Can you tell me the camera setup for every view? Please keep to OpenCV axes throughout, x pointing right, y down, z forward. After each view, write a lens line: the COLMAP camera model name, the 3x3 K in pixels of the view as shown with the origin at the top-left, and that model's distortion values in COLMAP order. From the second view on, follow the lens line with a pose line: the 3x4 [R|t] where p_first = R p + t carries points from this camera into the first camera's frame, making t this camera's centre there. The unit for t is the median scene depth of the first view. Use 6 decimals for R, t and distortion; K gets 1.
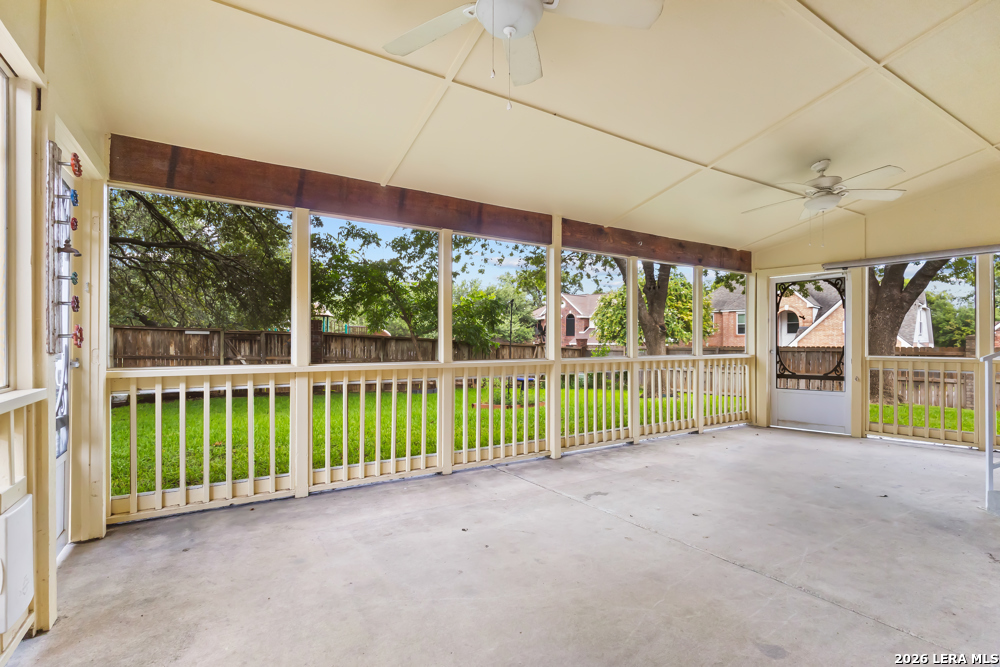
lens RADIAL K [[468.3, 0, 503.5], [0, 468.3, 346.1], [0, 0, 1]] dist [0.000465, 0.000328]
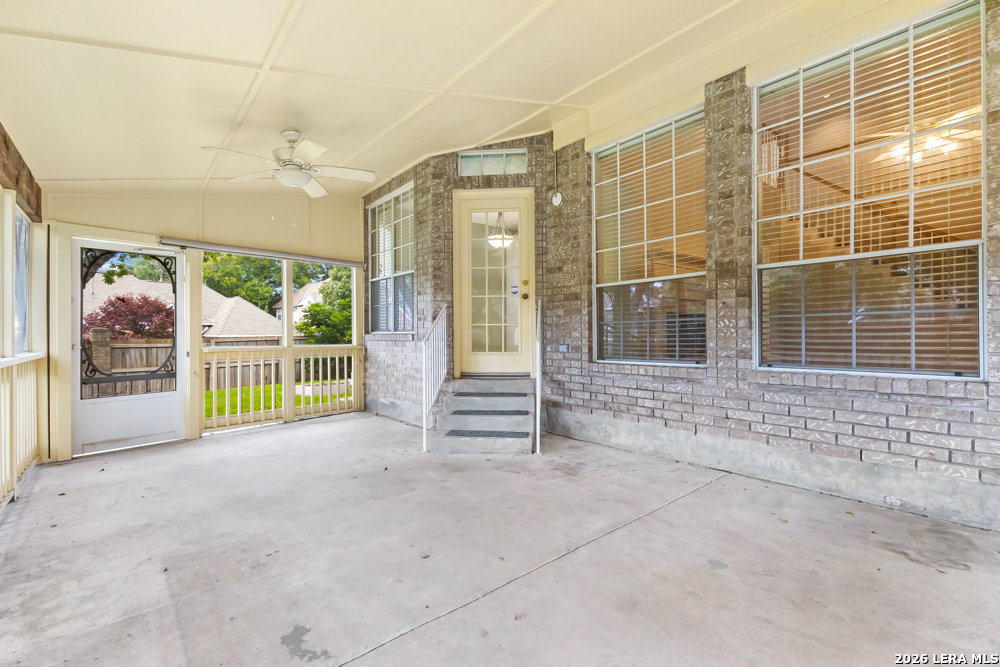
lens RADIAL K [[456.5, 0, 500.0], [0, 456.5, 333.5], [0, 0, 1]] dist [0.000834, 0.000200]
pose [[-0.127296, 0.003772, 0.991858, -0.346932], [0.012731, 0.999917, -0.002169, 0.004633], [-0.991783, 0.012351, -0.127334, 1.003000]]
